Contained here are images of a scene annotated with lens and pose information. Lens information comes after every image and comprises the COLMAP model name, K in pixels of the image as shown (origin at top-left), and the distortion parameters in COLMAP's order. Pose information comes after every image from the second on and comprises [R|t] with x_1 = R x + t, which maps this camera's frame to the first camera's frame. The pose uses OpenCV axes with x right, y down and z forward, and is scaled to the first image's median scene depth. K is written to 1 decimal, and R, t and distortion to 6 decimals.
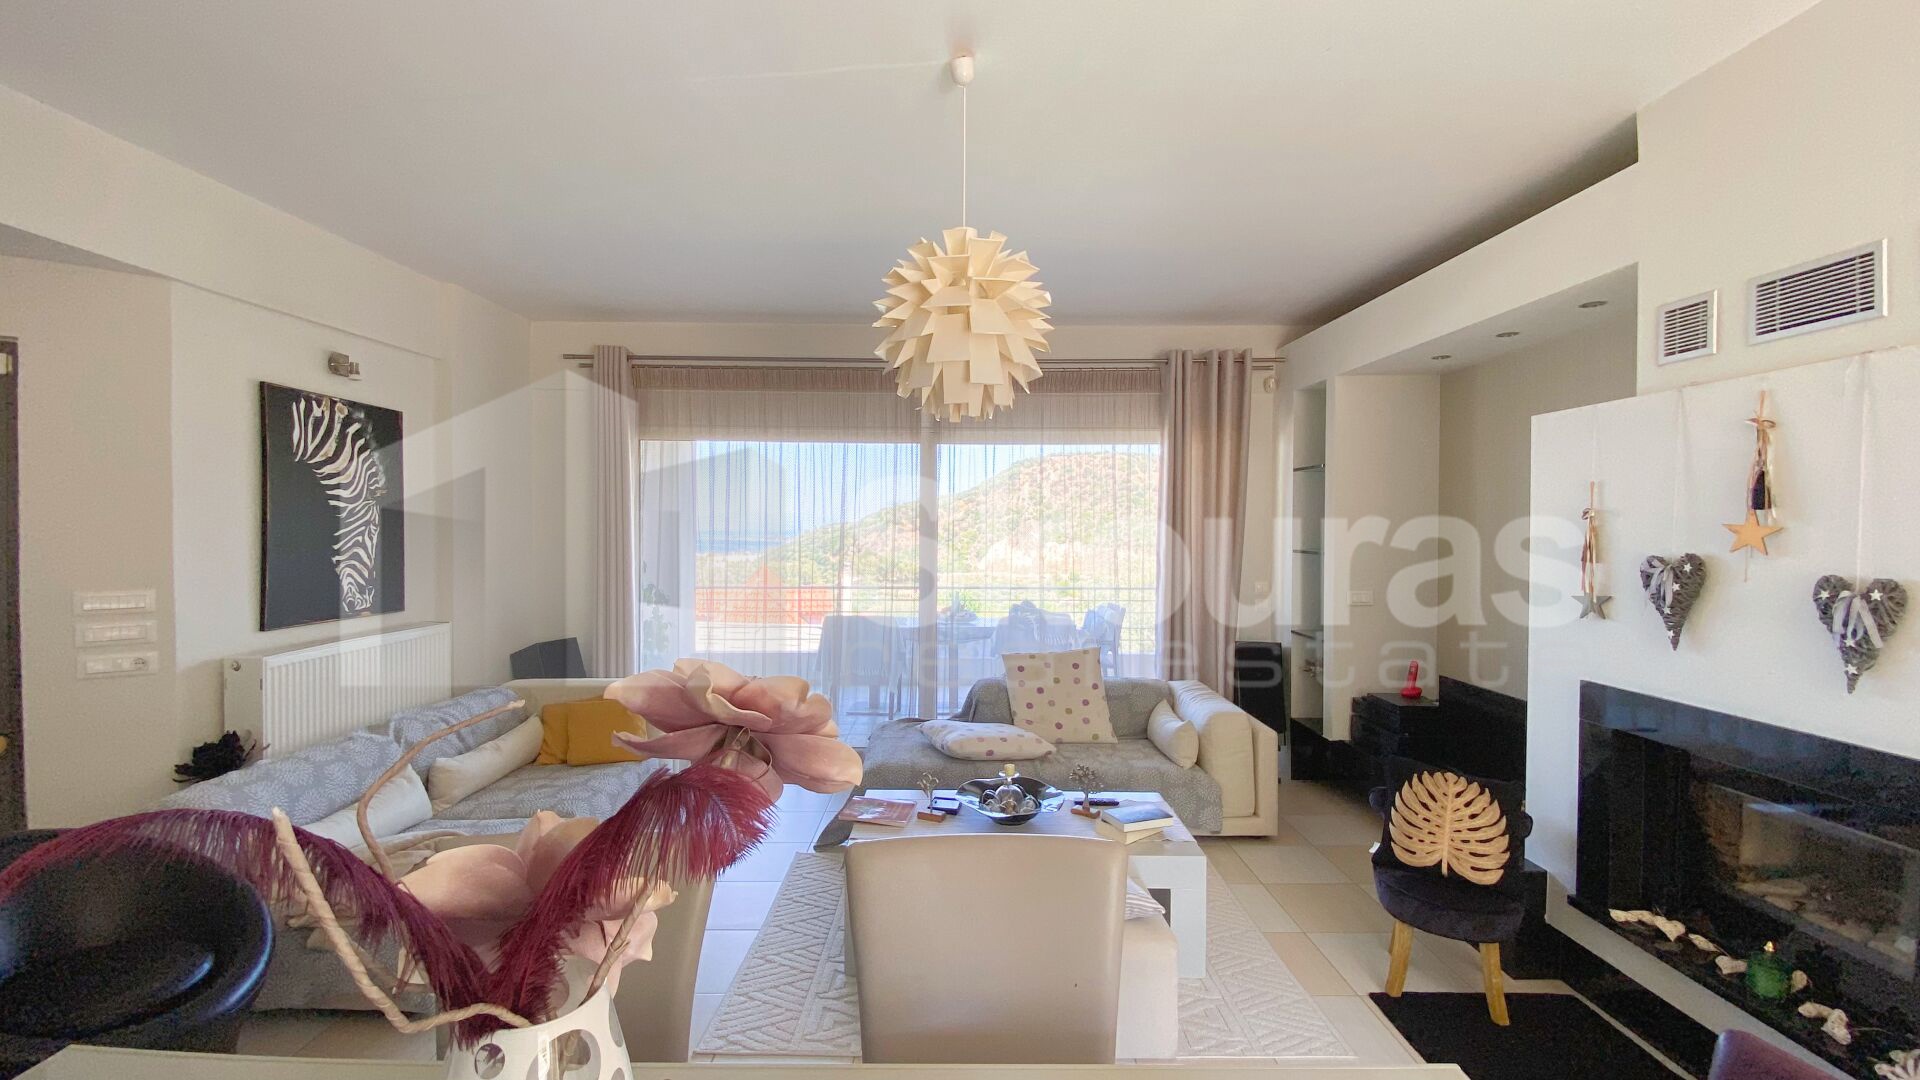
lens RADIAL K [[771.7, 0, 954.5], [0, 771.7, 540.0], [0, 0, 1]] dist [0.069675, -0.045555]
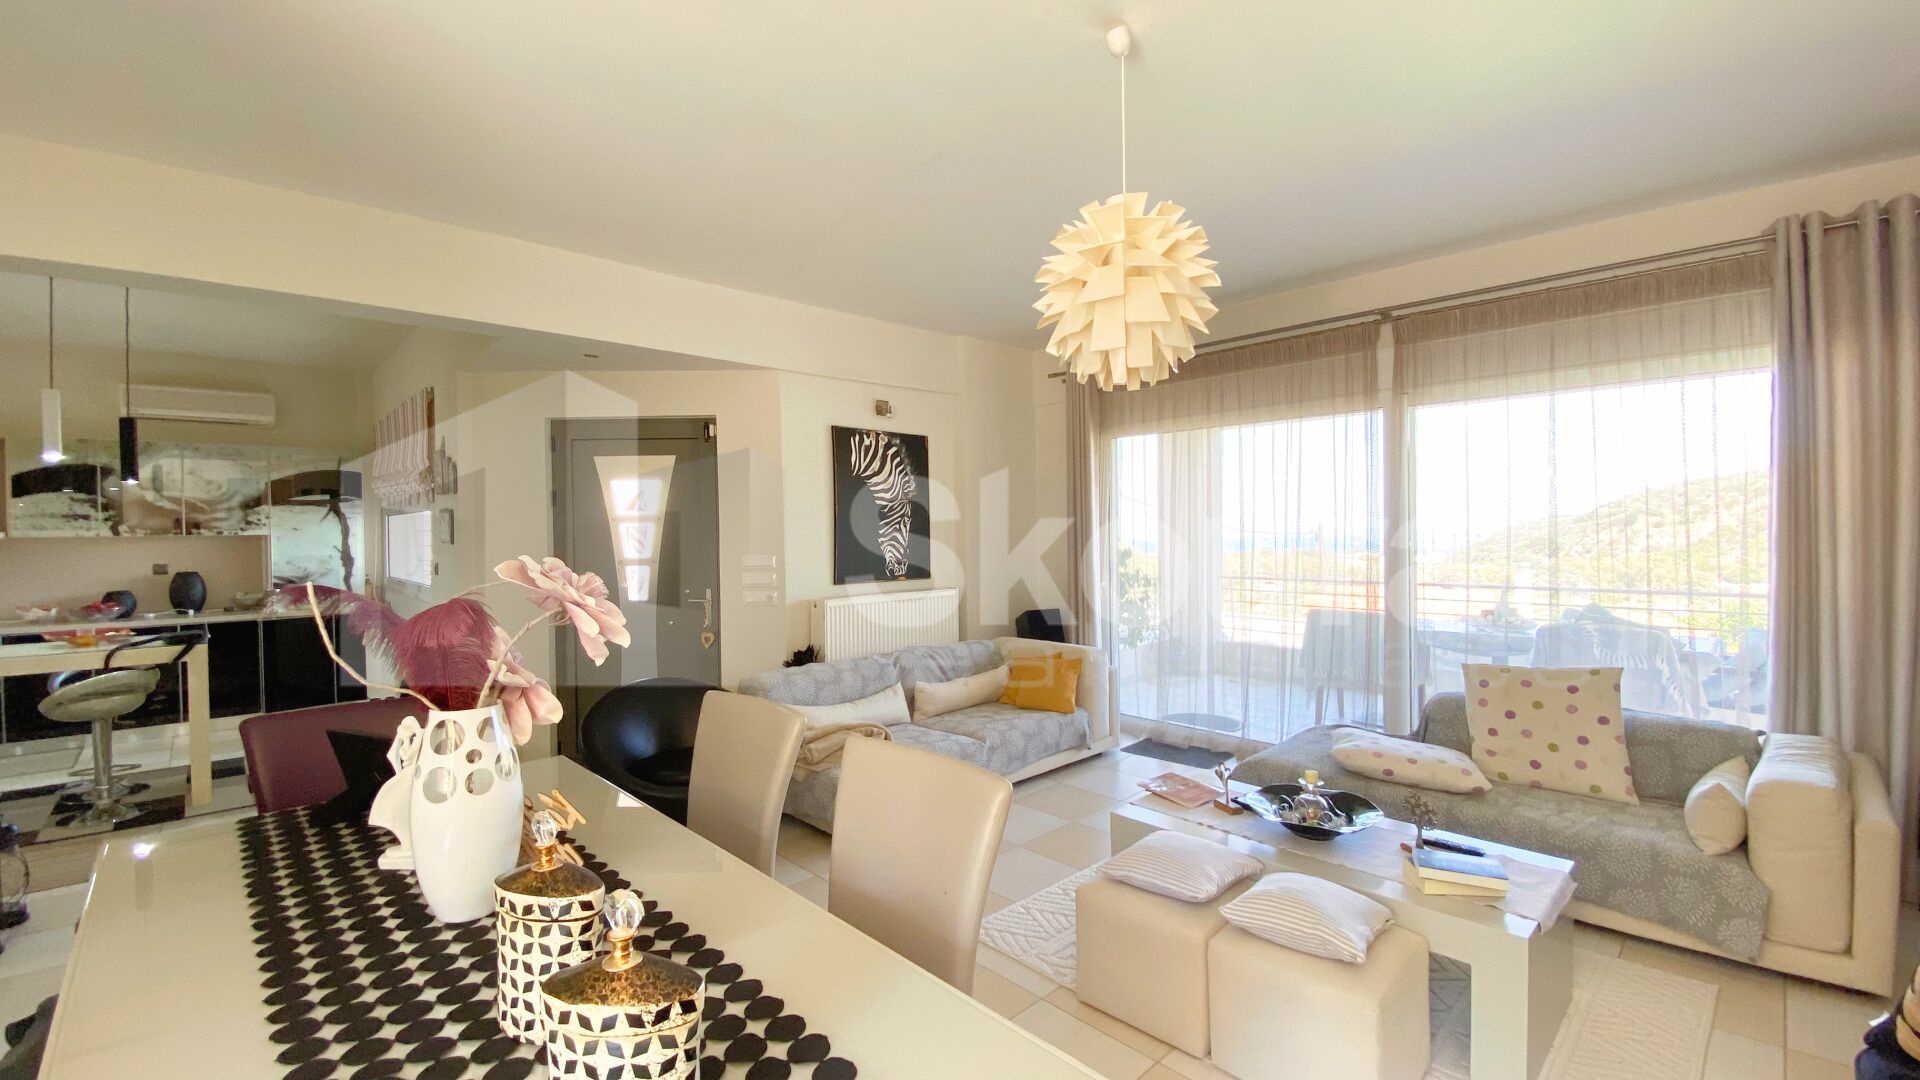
lens RADIAL K [[788.6, 0, 960.0], [0, 788.6, 540.0], [0, 0, 1]] dist [0.016234, -0.016938]
pose [[0.693032, -0.003989, -0.720896, 0.386398], [0.004630, 0.999989, -0.001082, 0.026316], [0.720892, -0.002588, 0.693043, 0.087512]]
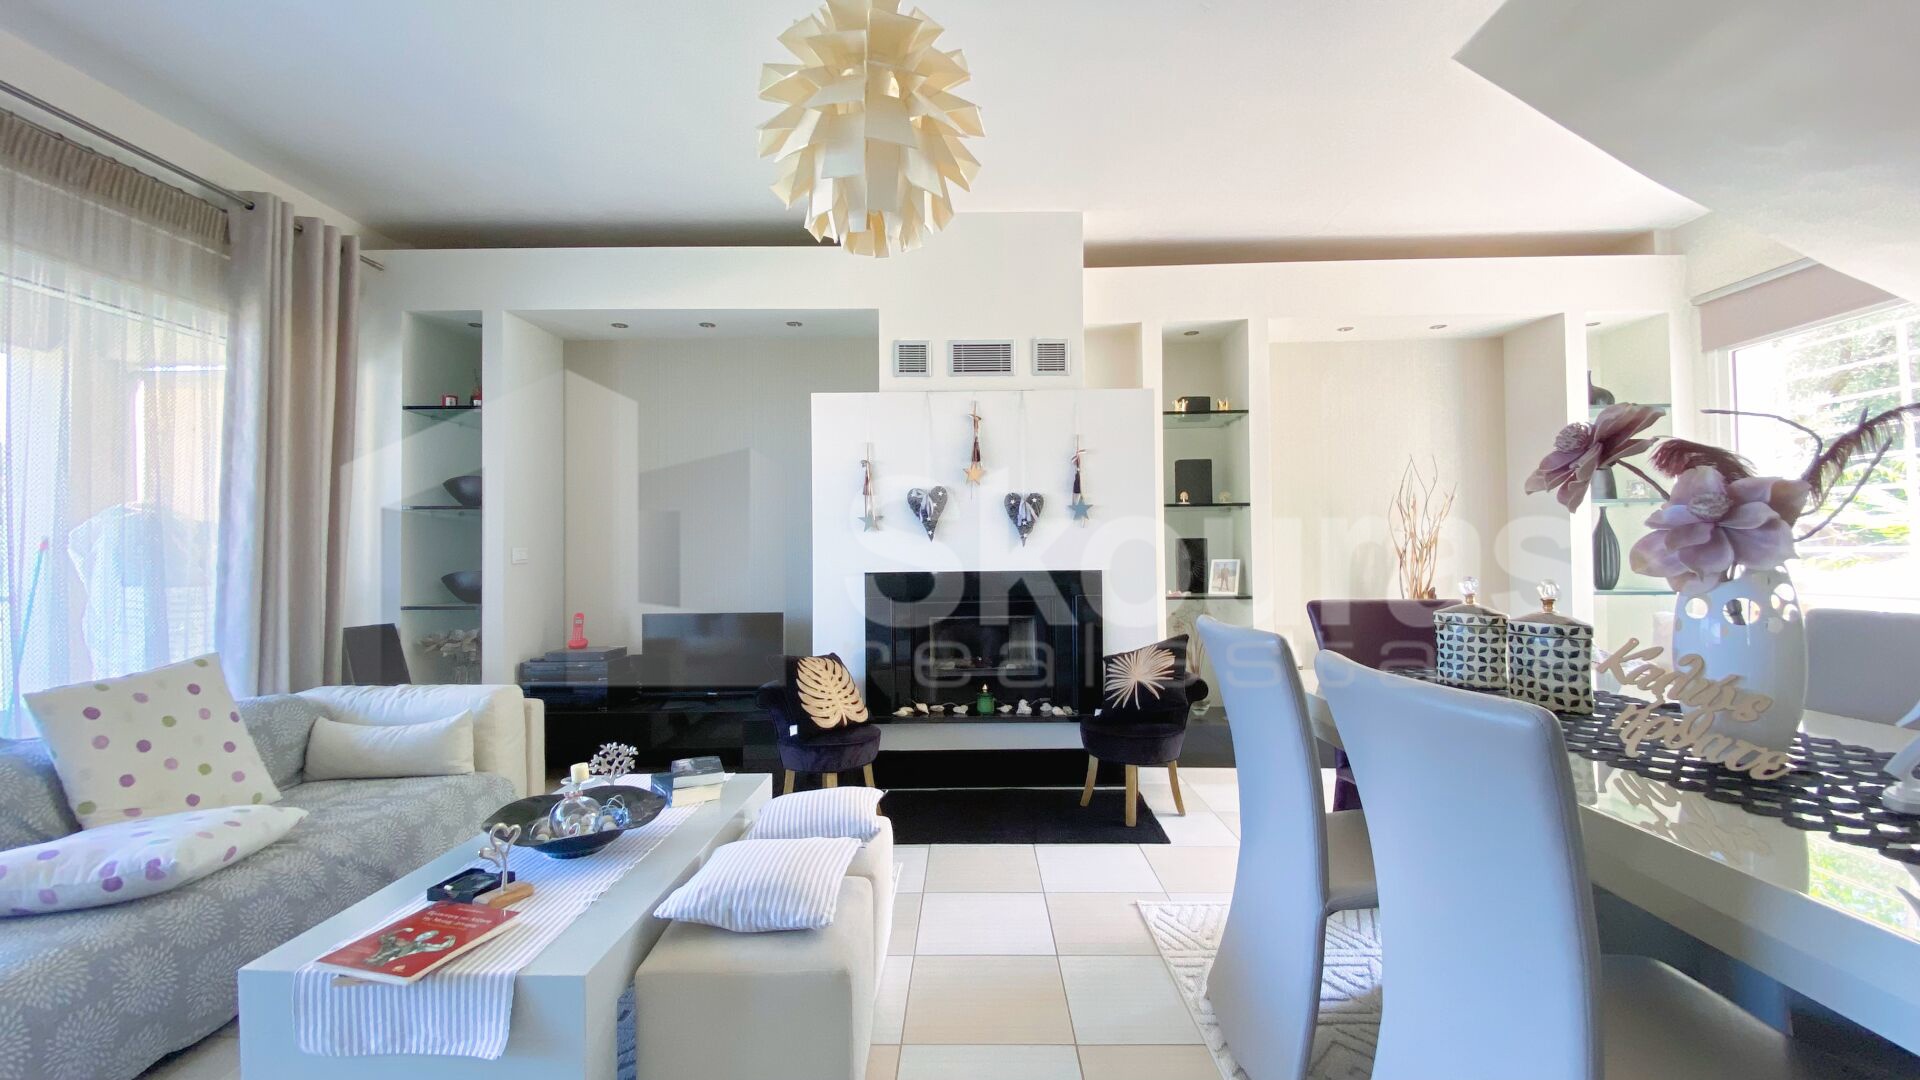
lens RADIAL K [[788.6, 0, 960.0], [0, 788.6, 540.0], [0, 0, 1]] dist [0.016234, -0.016938]
pose [[0.014945, 0.014660, 0.999781, -0.522320], [0.026008, 0.999548, -0.015046, 0.103717], [-0.999550, 0.026228, 0.014557, 0.581051]]
